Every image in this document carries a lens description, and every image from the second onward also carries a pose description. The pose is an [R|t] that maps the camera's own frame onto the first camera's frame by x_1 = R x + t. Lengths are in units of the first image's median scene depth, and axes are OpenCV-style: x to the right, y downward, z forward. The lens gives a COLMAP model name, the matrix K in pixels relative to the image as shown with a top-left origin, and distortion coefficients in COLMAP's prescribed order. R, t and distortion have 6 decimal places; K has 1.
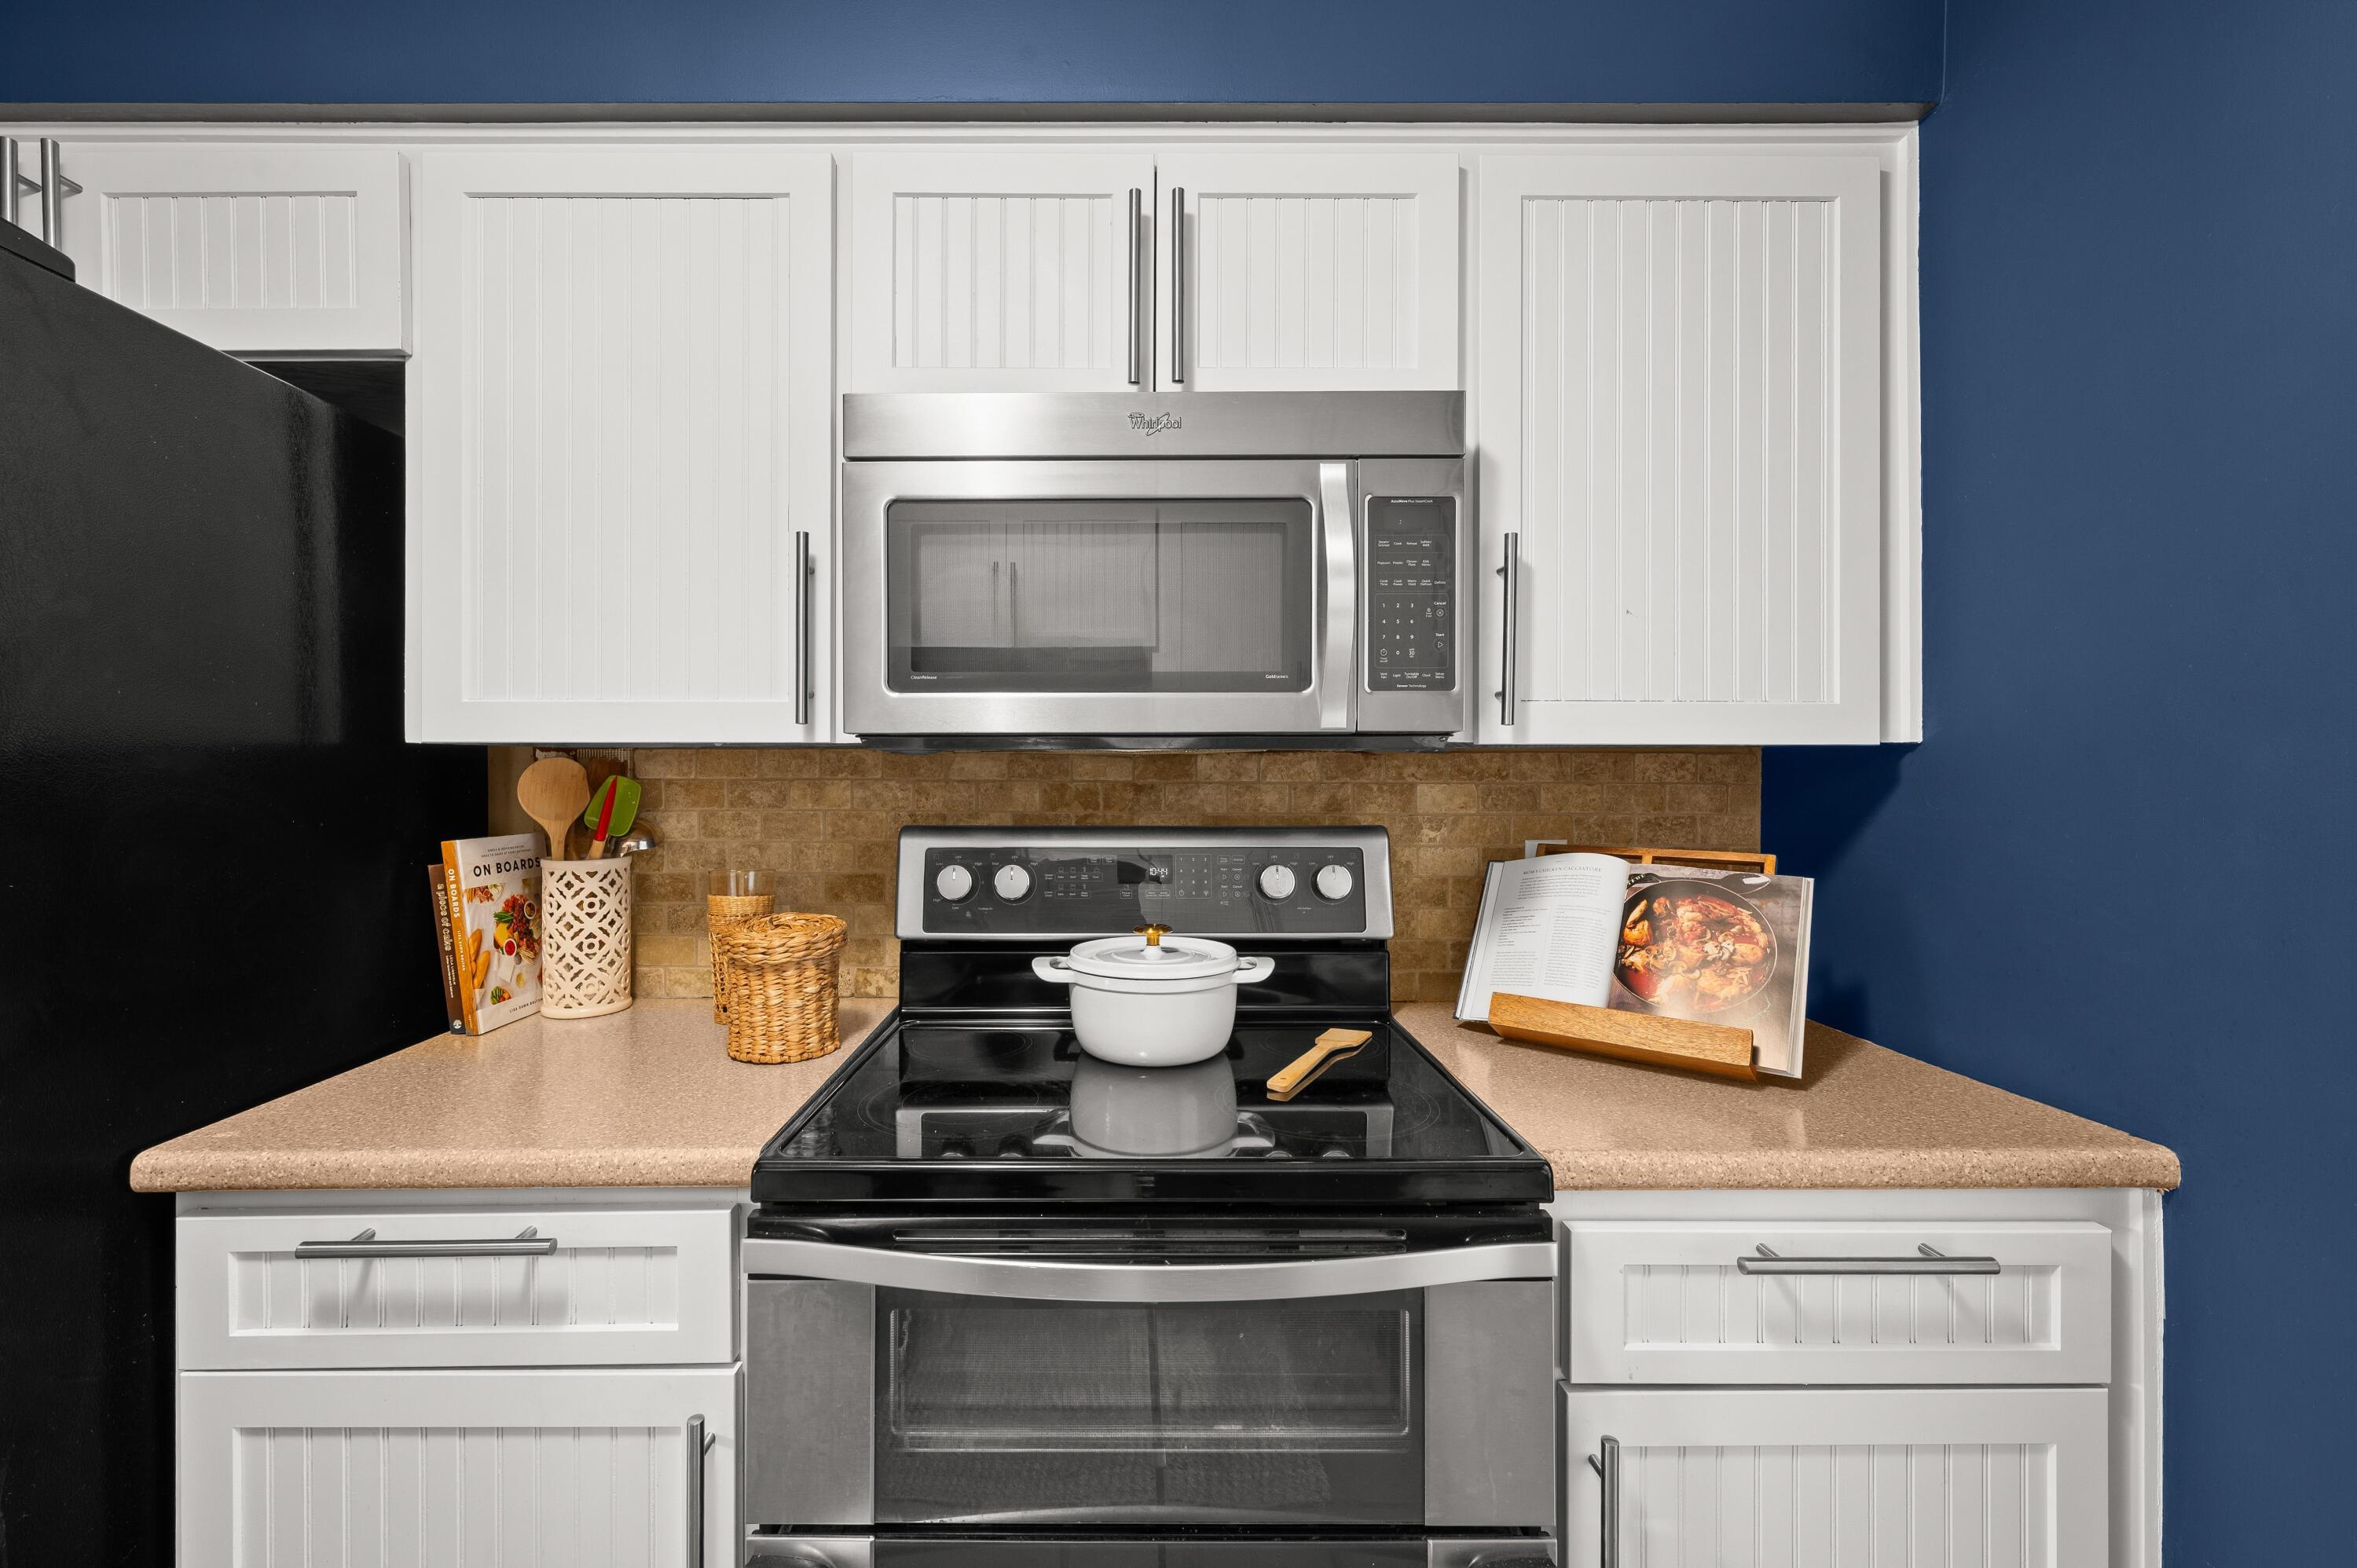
lens RADIAL K [[950.8, 0, 1174.4], [0, 950.8, 776.0], [0, 0, 1]] dist [-0.001586, -0.000410]
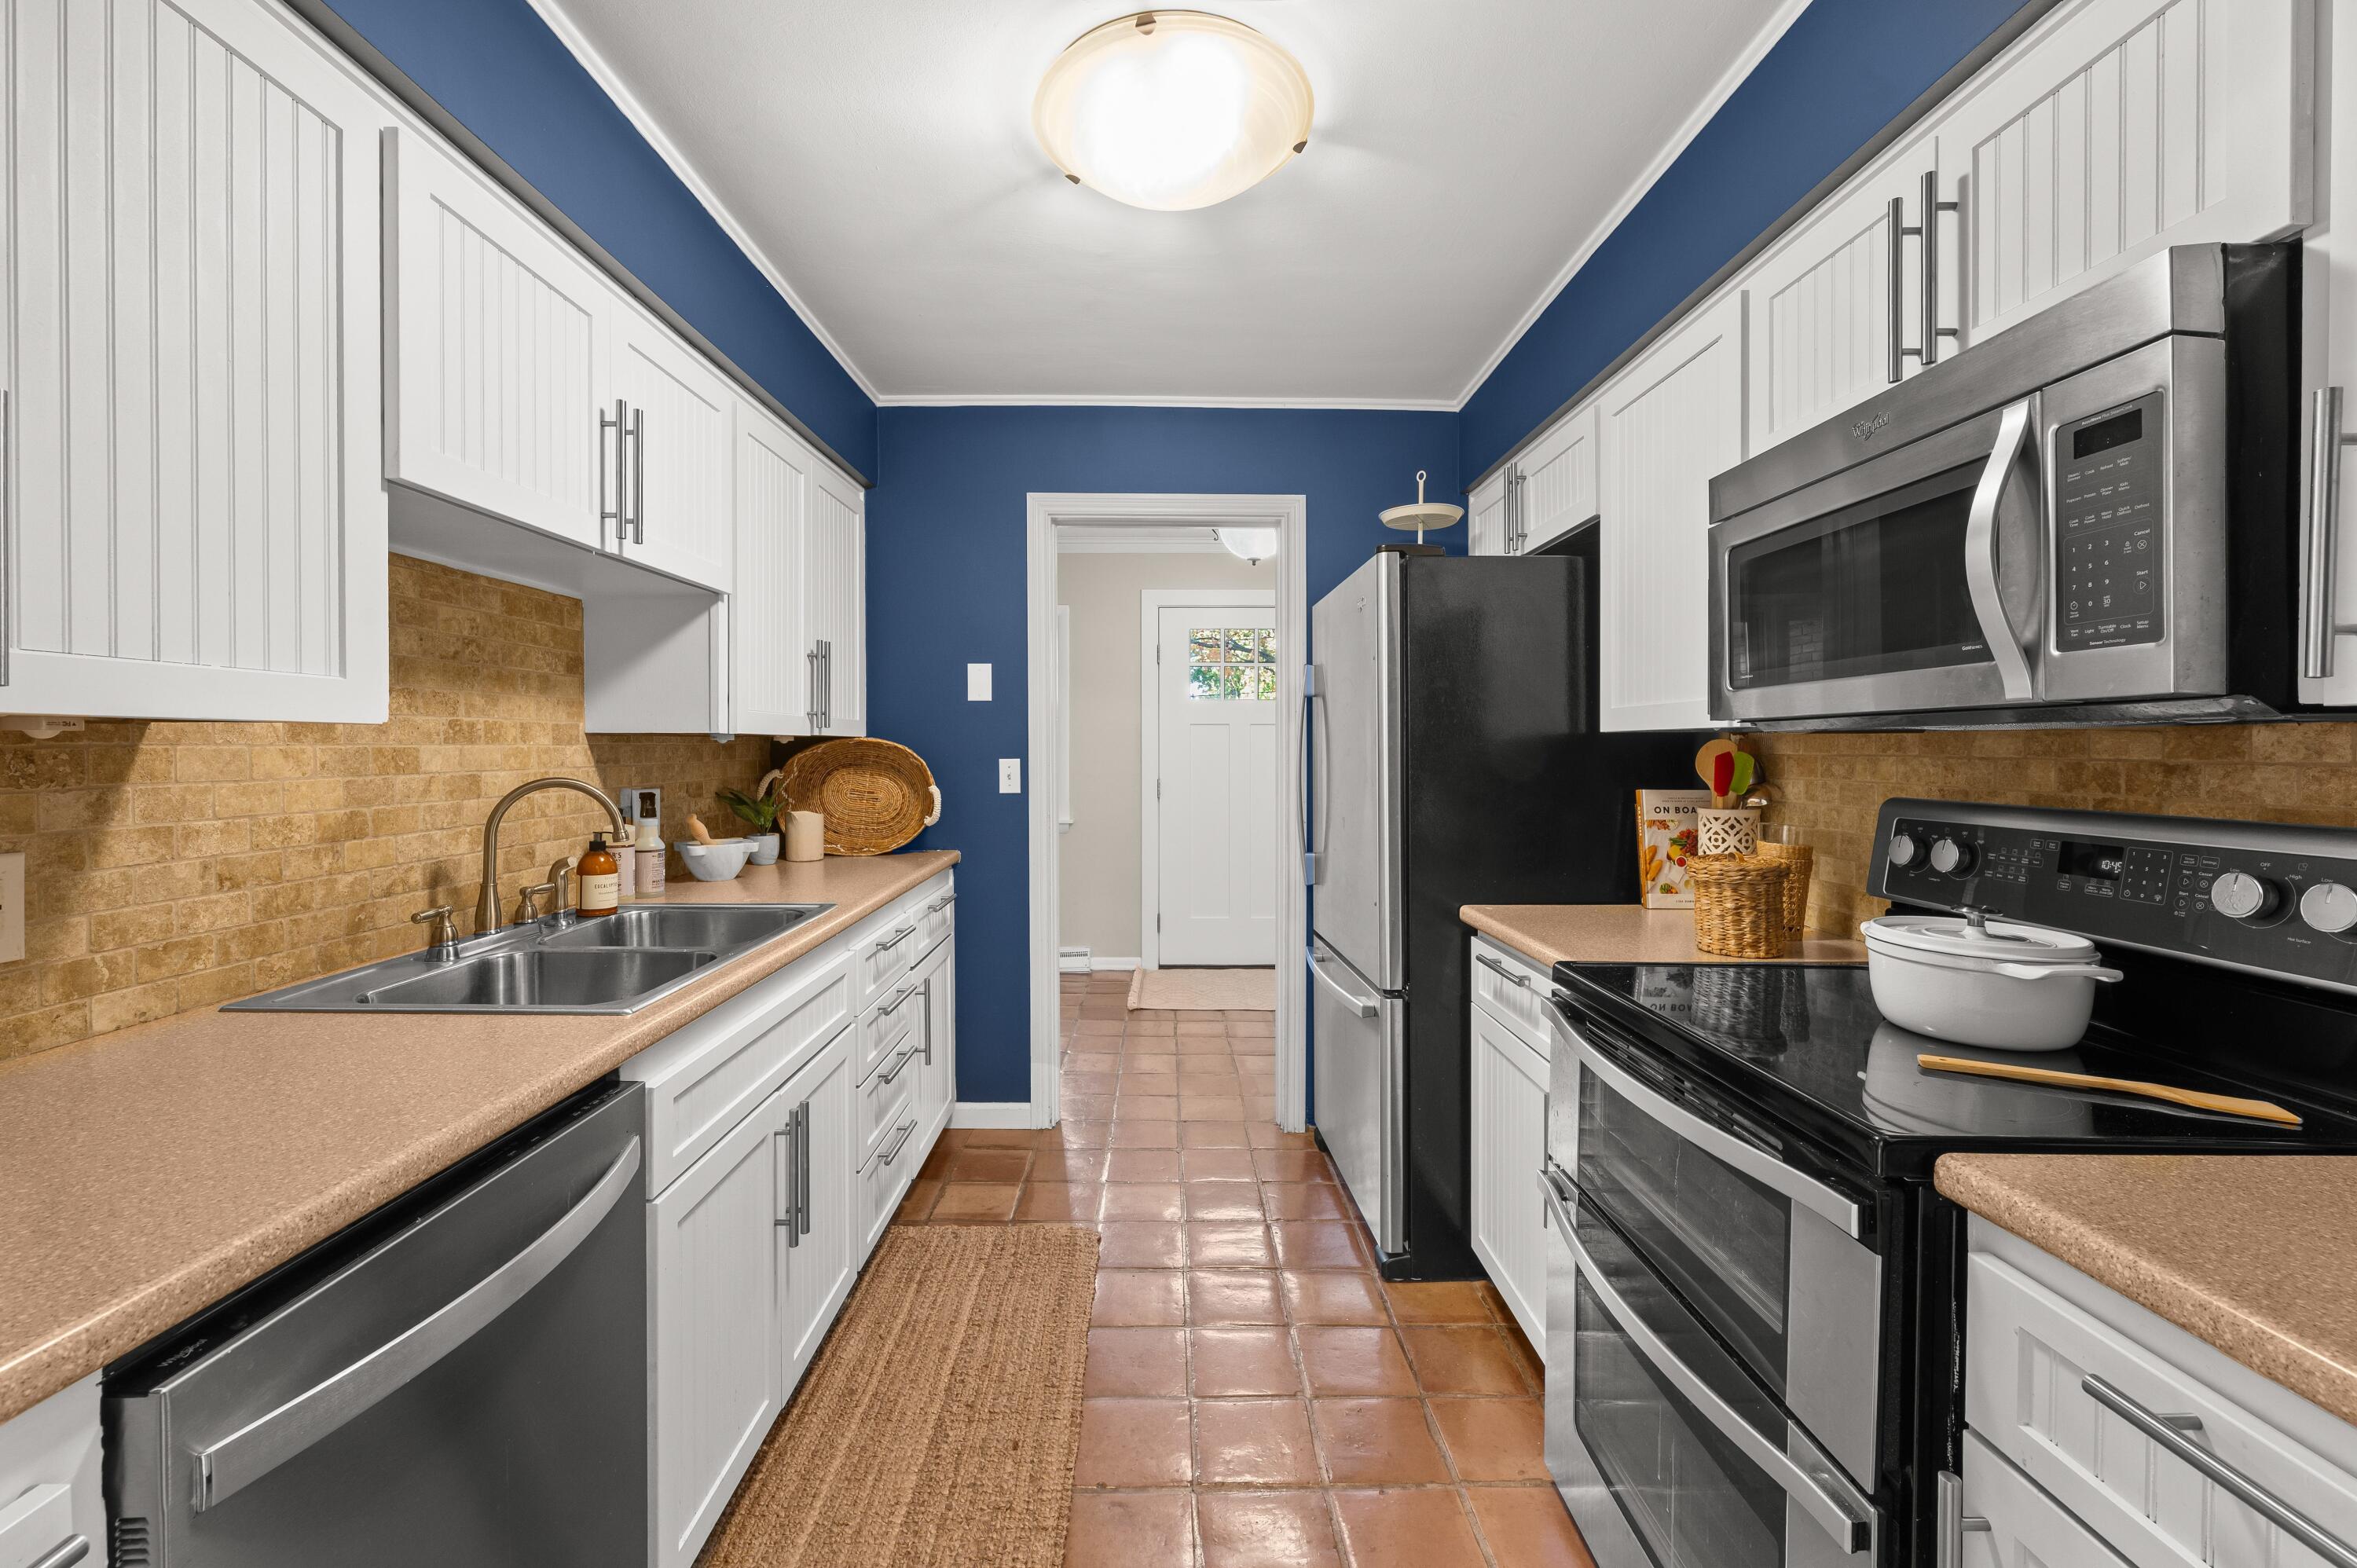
lens RADIAL K [[970.9, 0, 1165.5], [0, 970.9, 802.7], [0, 0, 1]] dist [-0.001227, -0.000018]
pose [[-0.003530, 0.054987, -0.998481, 0.895263], [-0.009809, 0.998437, 0.055019, 0.004701], [0.999946, 0.009988, -0.002985, 0.159156]]
